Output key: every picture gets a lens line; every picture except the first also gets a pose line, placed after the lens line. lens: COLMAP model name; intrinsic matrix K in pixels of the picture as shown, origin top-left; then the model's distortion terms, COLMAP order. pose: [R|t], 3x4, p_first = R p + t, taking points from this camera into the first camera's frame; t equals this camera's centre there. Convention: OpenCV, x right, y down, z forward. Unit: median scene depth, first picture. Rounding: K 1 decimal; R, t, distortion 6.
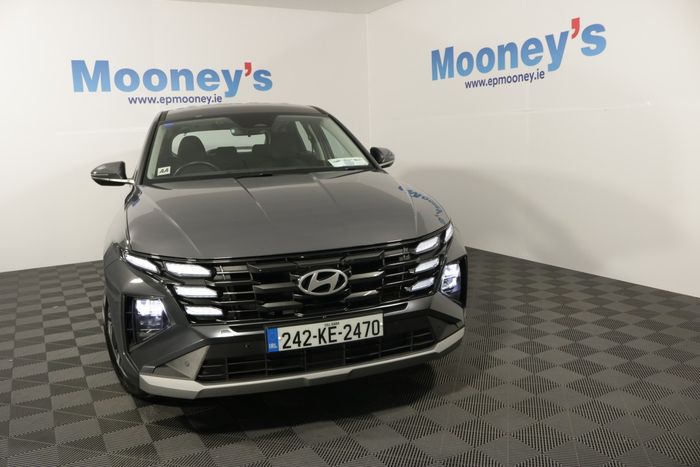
lens RADIAL K [[568.5, 0, 350.0], [0, 568.5, 233.5], [0, 0, 1]] dist [-0.159501, 0.096709]
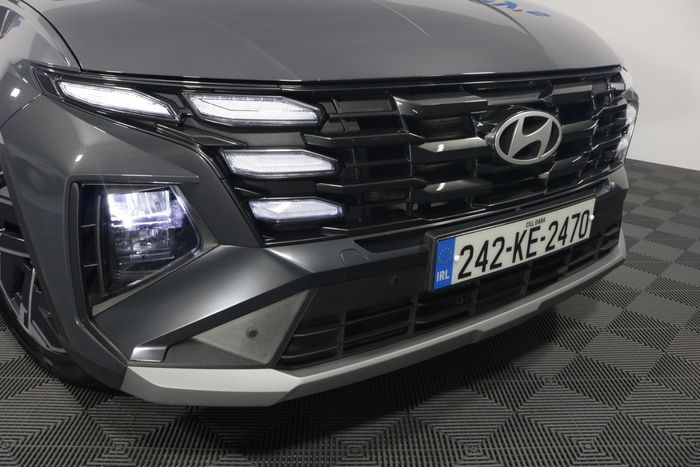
lens RADIAL K [[568.5, 0, 350.0], [0, 568.5, 233.5], [0, 0, 1]] dist [-0.159501, 0.096709]
pose [[0.961232, -0.058135, 0.269543, -0.329595], [0.005874, 0.981618, 0.190768, 0.074184], [-0.275678, -0.181789, 0.943904, 0.575558]]
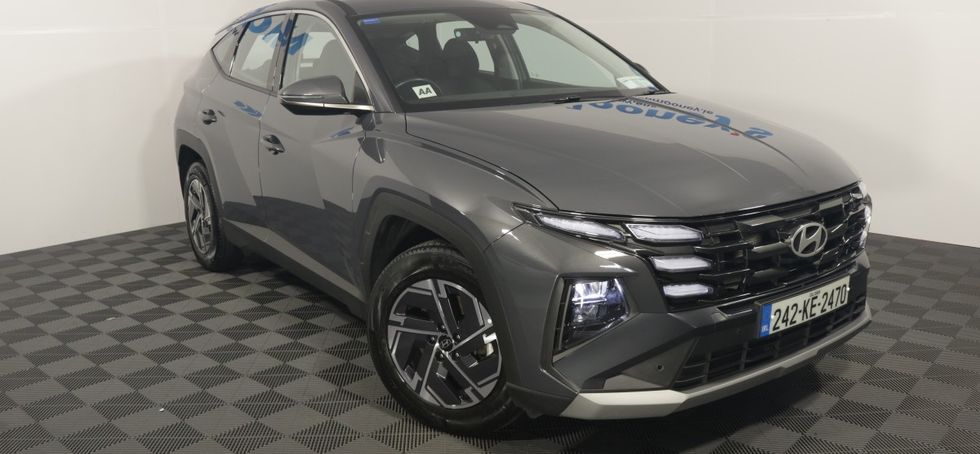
lens RADIAL K [[785.4, 0, 490.9], [0, 785.4, 214.5], [0, 0, 1]] dist [-0.109147, 0.004956]
pose [[0.950707, -0.041733, 0.307268, -0.781027], [0.029843, 0.998616, 0.043297, -0.007265], [-0.308650, -0.031994, 0.950637, 0.136668]]
